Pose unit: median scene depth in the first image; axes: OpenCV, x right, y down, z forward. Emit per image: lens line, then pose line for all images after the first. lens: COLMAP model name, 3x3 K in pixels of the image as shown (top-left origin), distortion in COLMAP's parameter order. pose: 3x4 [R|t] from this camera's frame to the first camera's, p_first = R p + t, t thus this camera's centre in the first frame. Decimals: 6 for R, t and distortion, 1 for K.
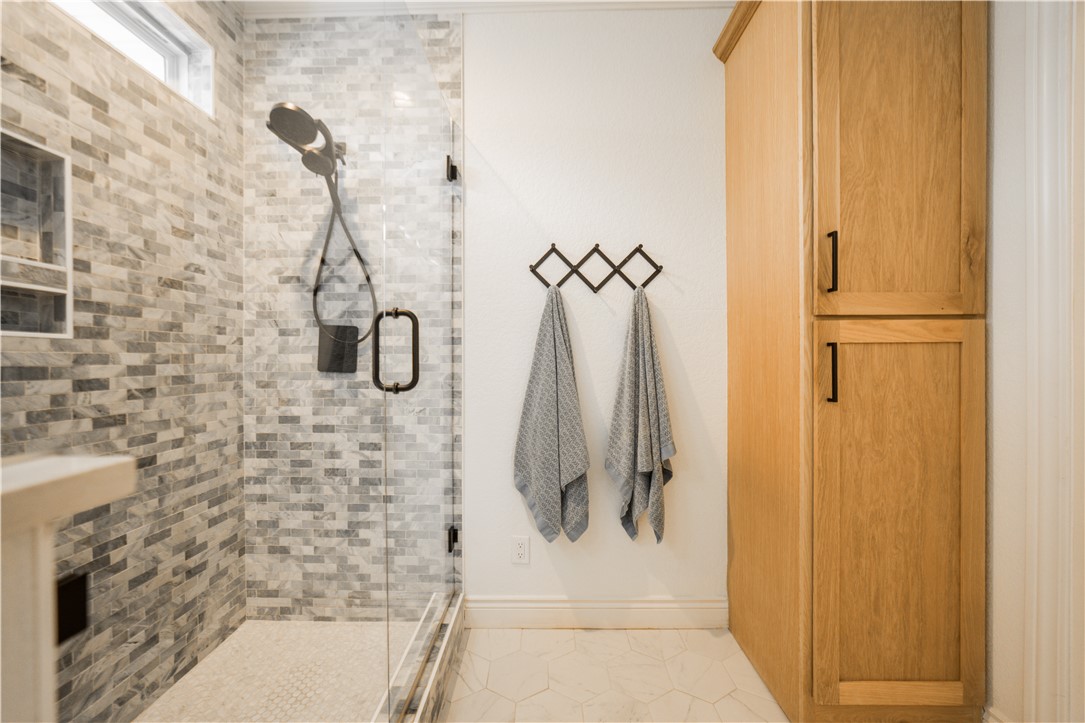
lens RADIAL K [[424.4, 0, 534.8], [0, 424.4, 363.9], [0, 0, 1]] dist [0.000731, 0.003761]
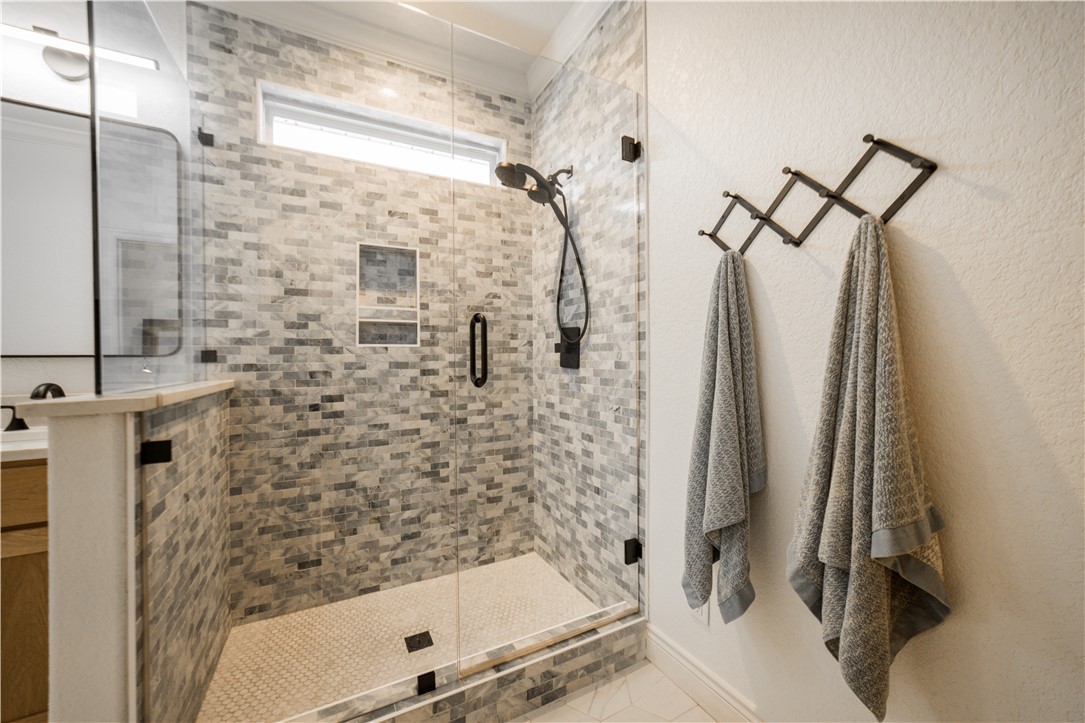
lens RADIAL K [[424.4, 0, 535.5], [0, 424.4, 361.9], [0, 0, 1]] dist [0.000731, 0.003761]
pose [[0.478083, 0.006485, -0.878291, 0.532514], [-0.000882, 0.999976, 0.006903, -0.005063], [0.878314, -0.002525, 0.478077, 0.393973]]
